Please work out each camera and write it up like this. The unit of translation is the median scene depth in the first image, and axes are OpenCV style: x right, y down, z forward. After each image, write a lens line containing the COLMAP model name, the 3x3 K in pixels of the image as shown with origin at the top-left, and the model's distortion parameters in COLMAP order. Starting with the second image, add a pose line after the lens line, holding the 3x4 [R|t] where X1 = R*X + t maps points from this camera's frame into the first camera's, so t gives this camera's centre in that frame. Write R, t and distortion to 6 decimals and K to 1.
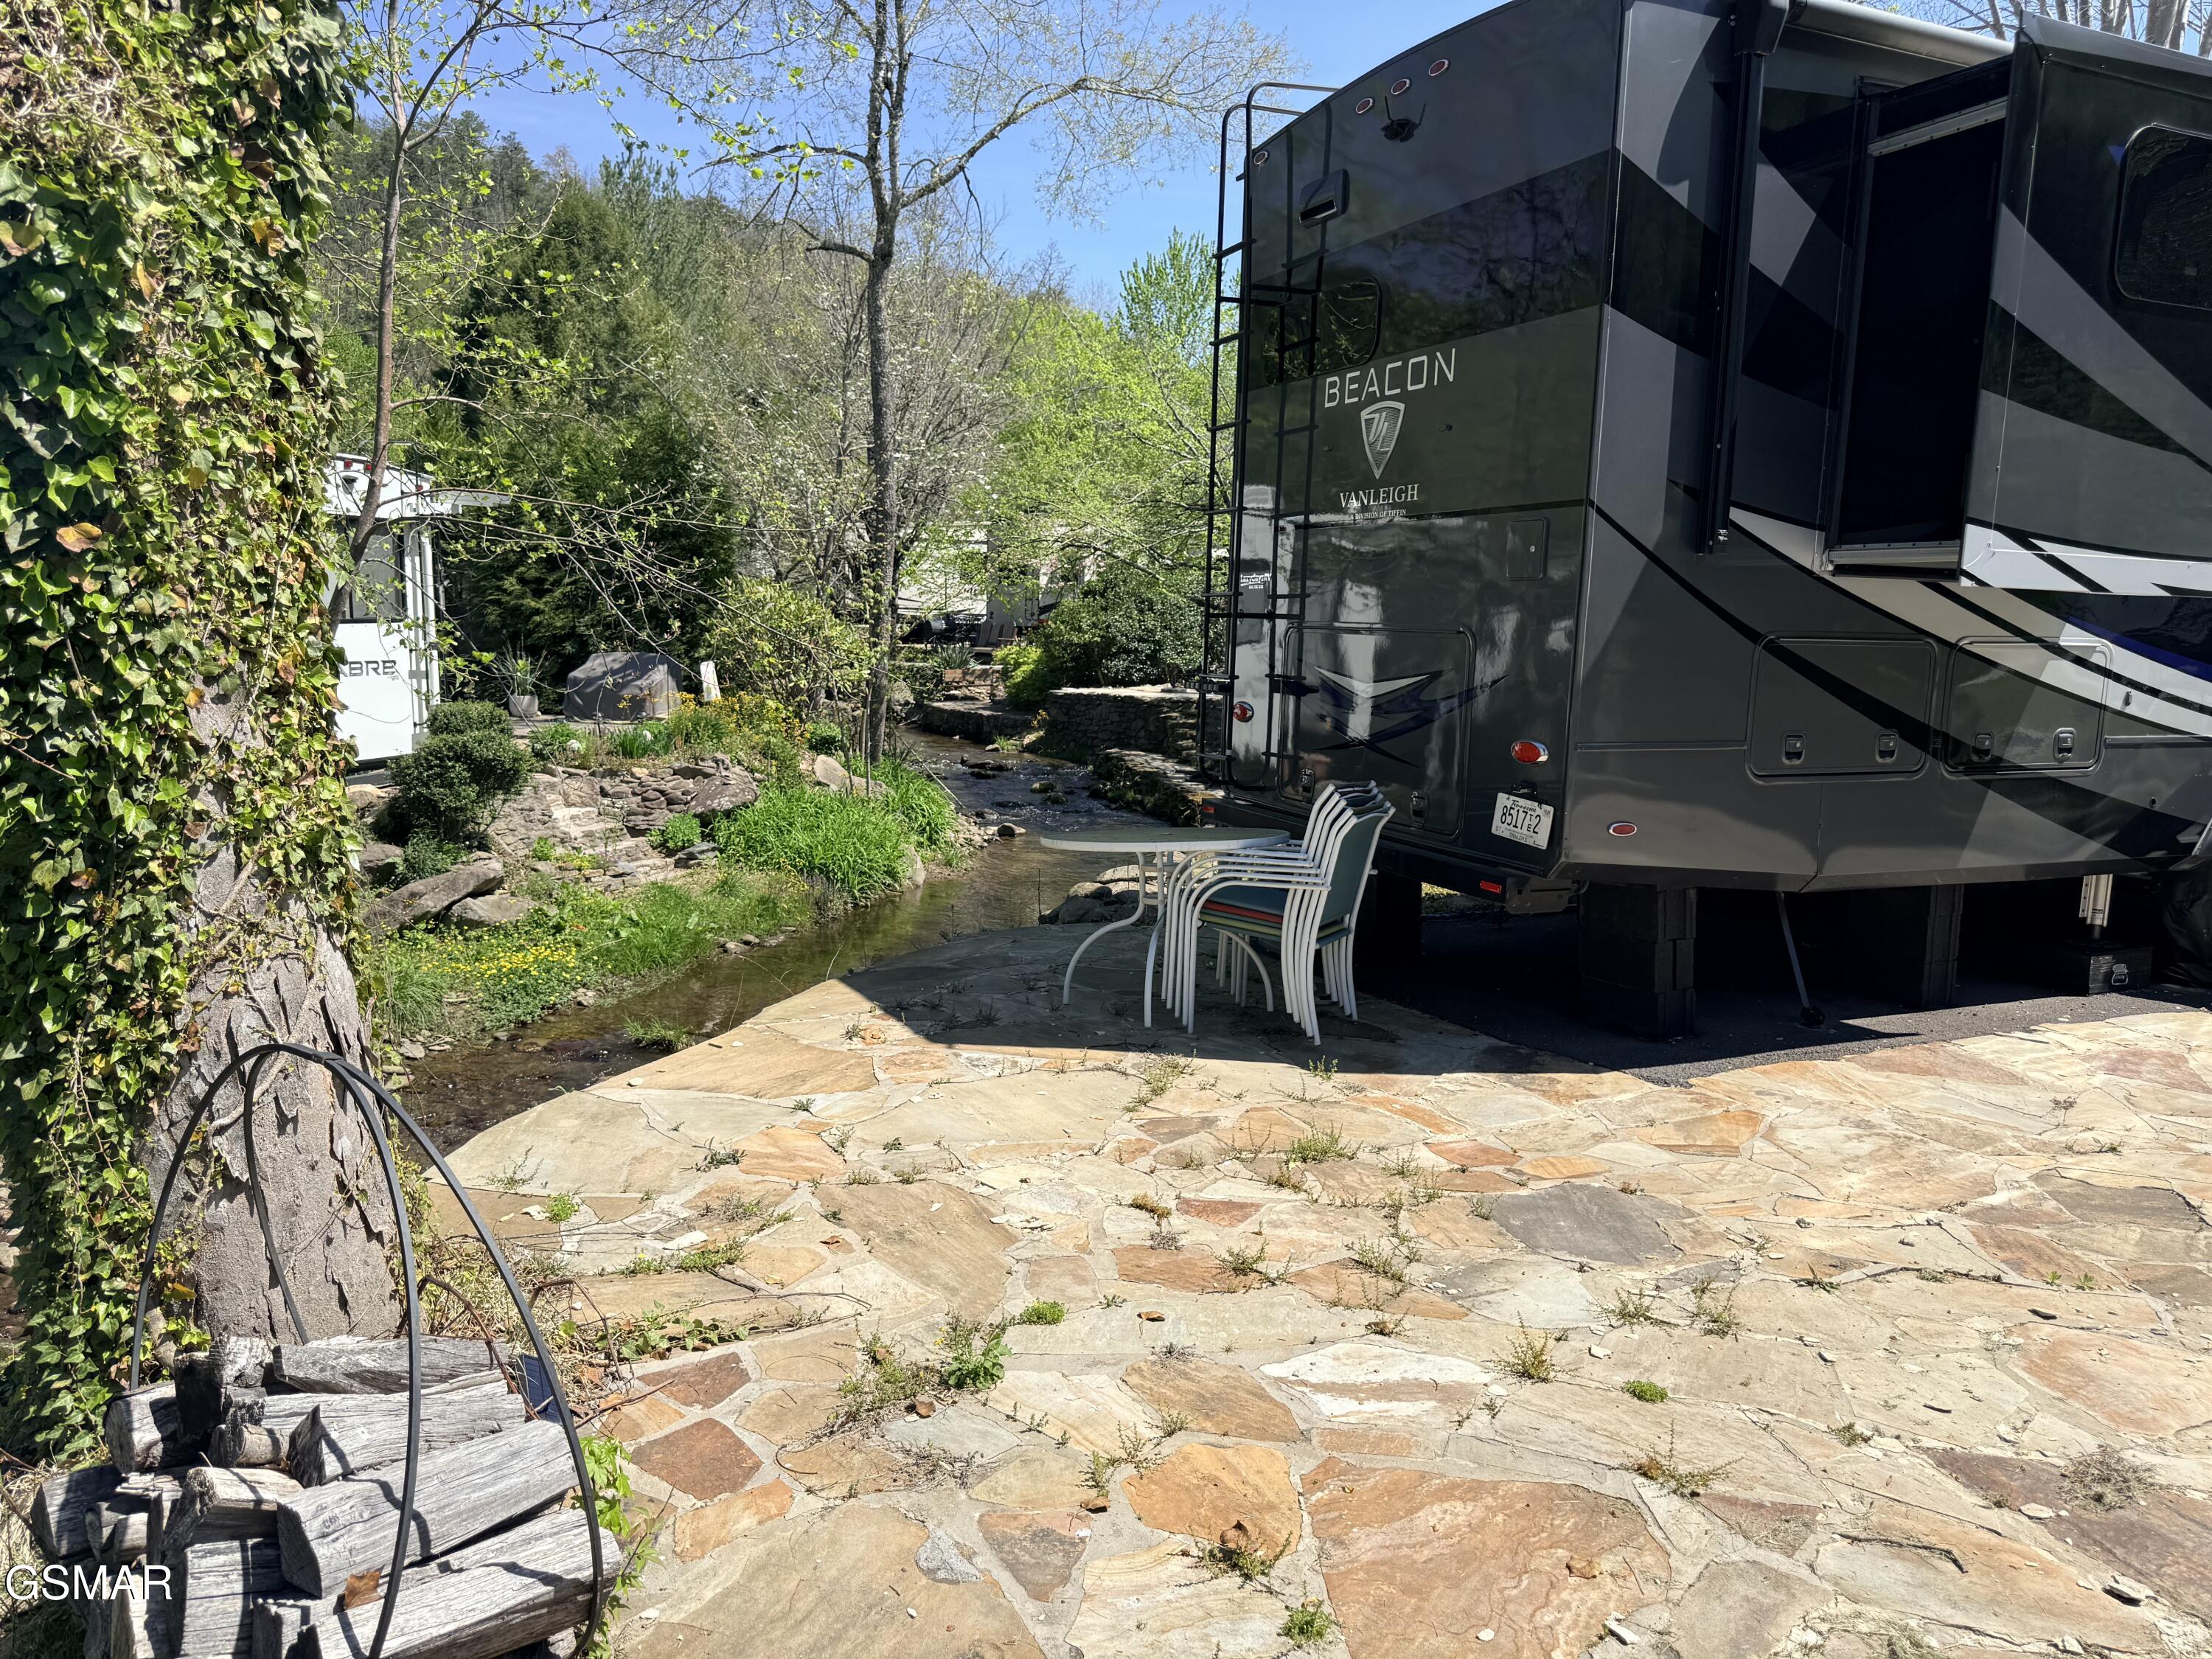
lens RADIAL K [[1565.3, 0, 1106.0], [0, 1565.3, 829.5], [0, 0, 1]] dist [0.000603, -0.001677]
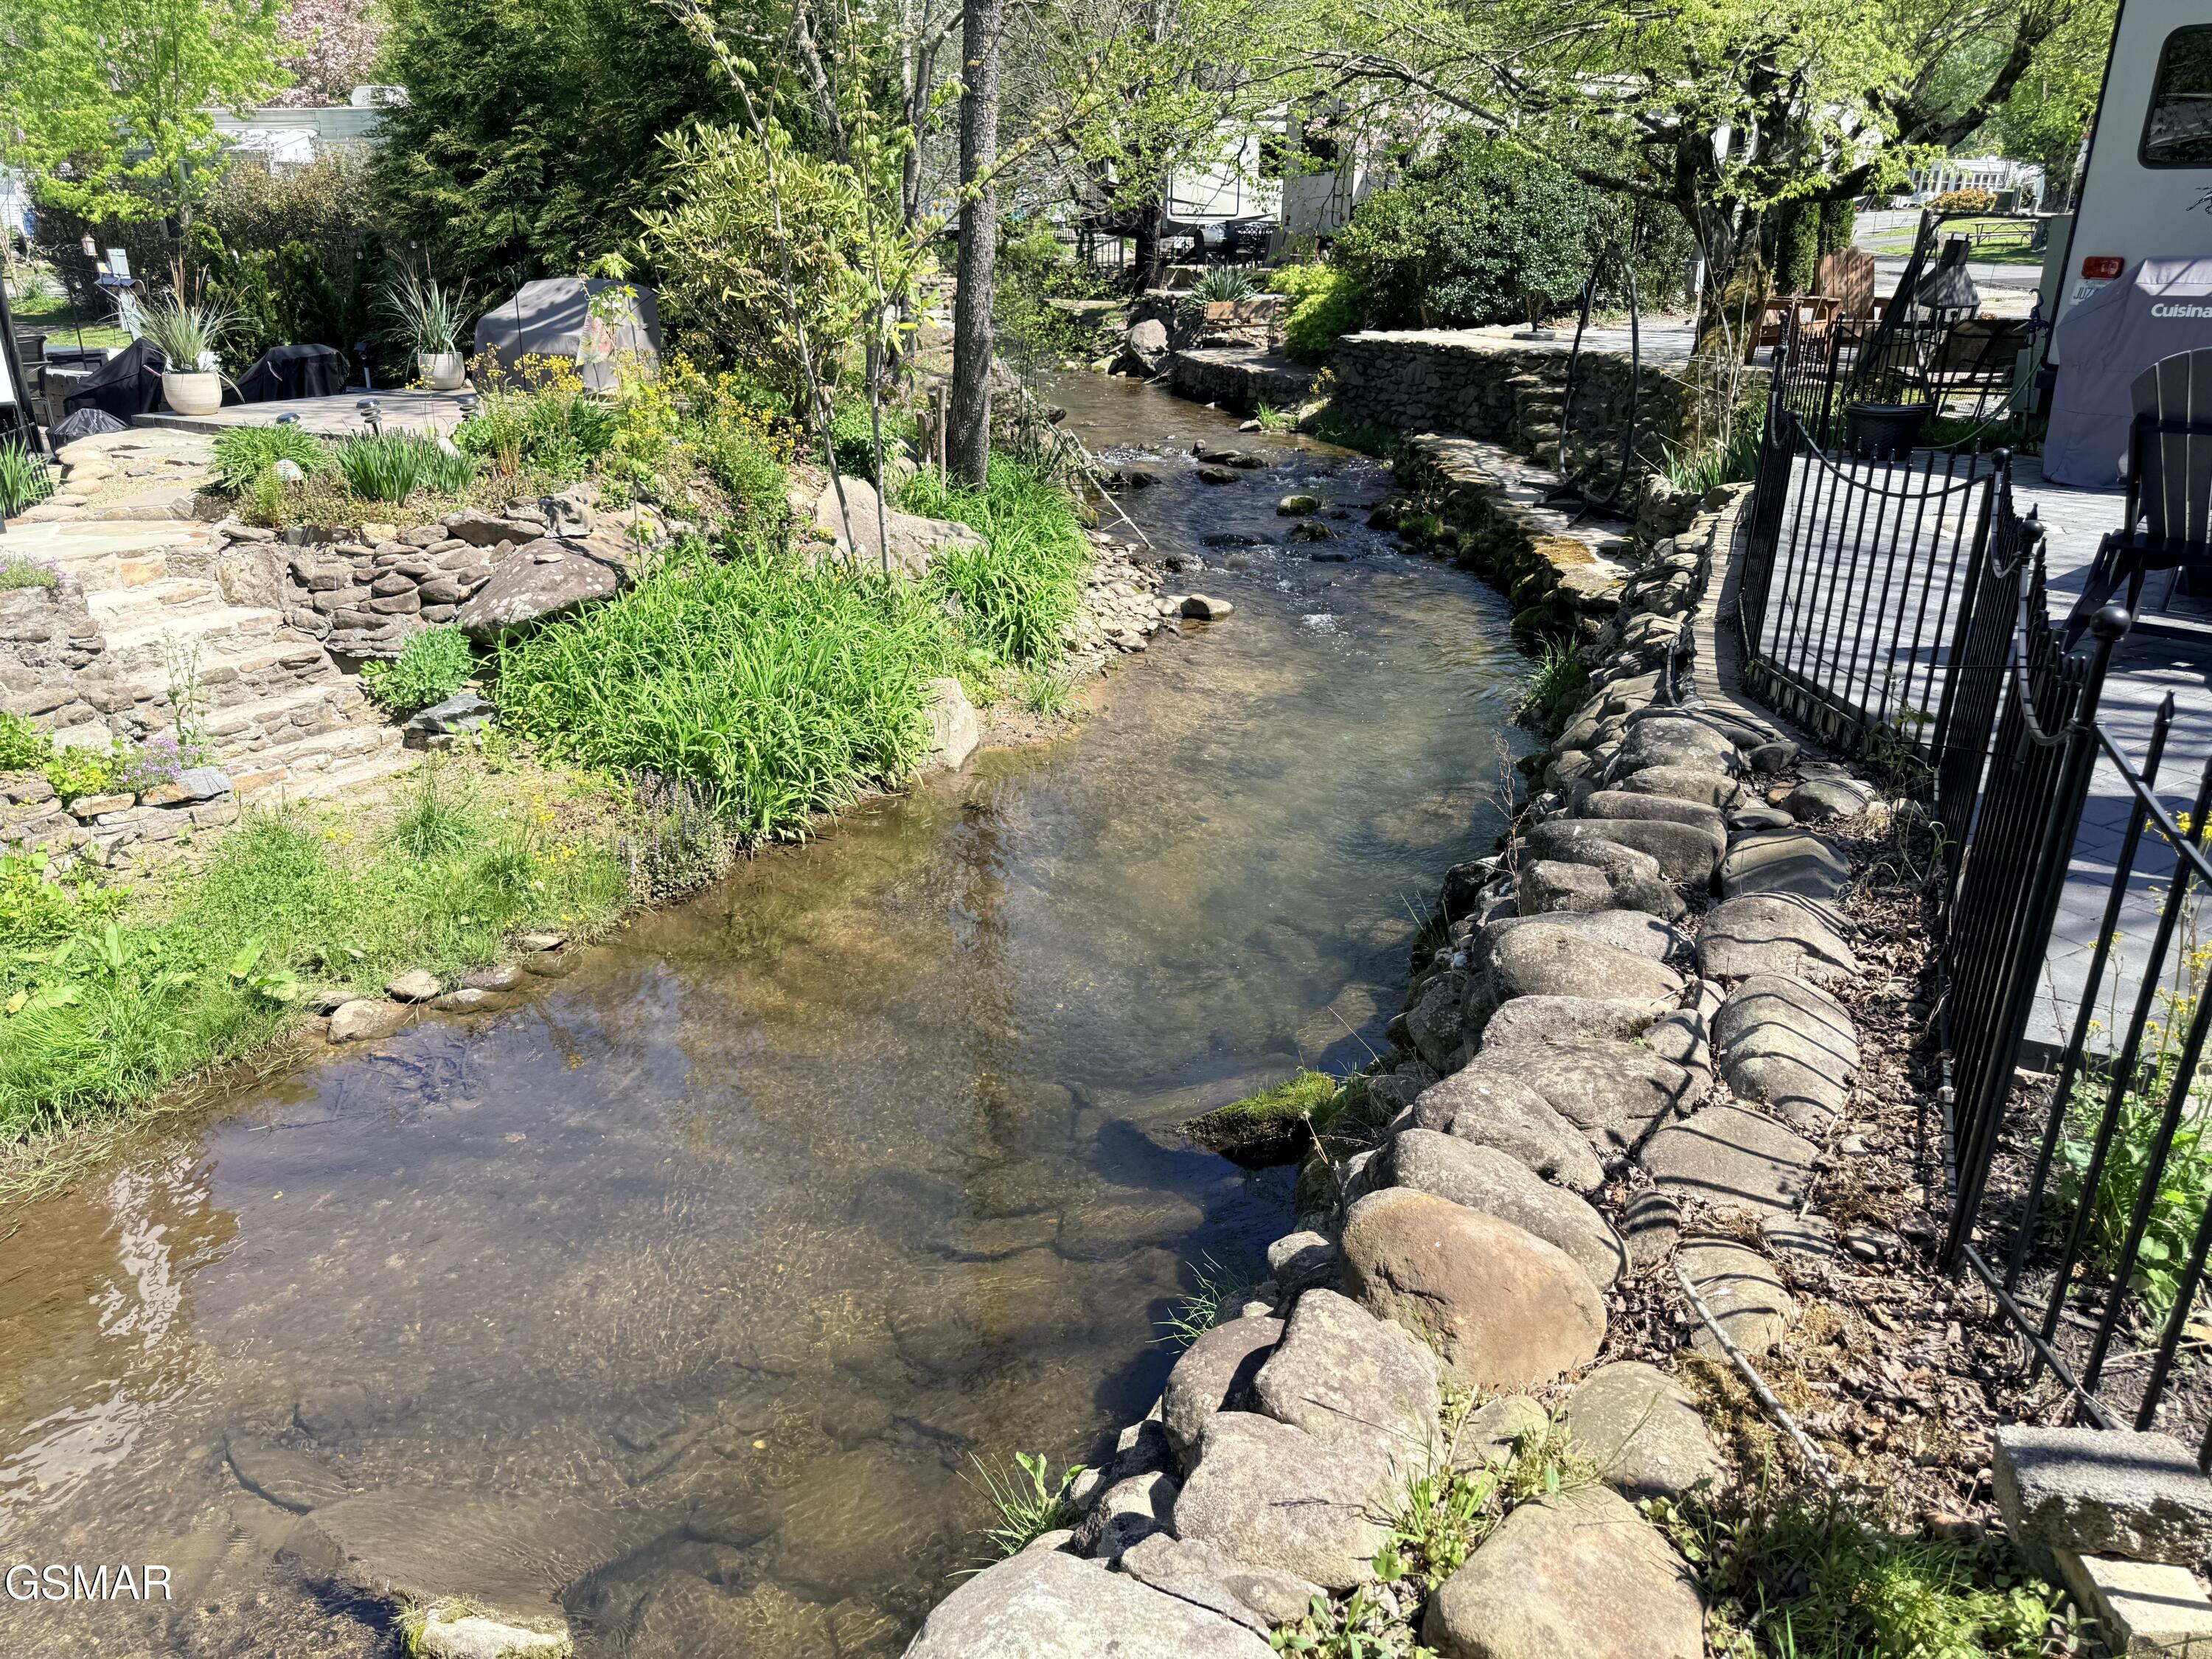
lens RADIAL K [[1555.5, 0, 1106.0], [0, 1555.5, 829.5], [0, 0, 1]] dist [0.076716, -0.174272]
pose [[0.975701, 0.066754, -0.208689, 0.020863], [-0.018269, 0.973929, 0.226117, -0.036167], [0.218343, -0.216810, 0.951483, 0.328939]]
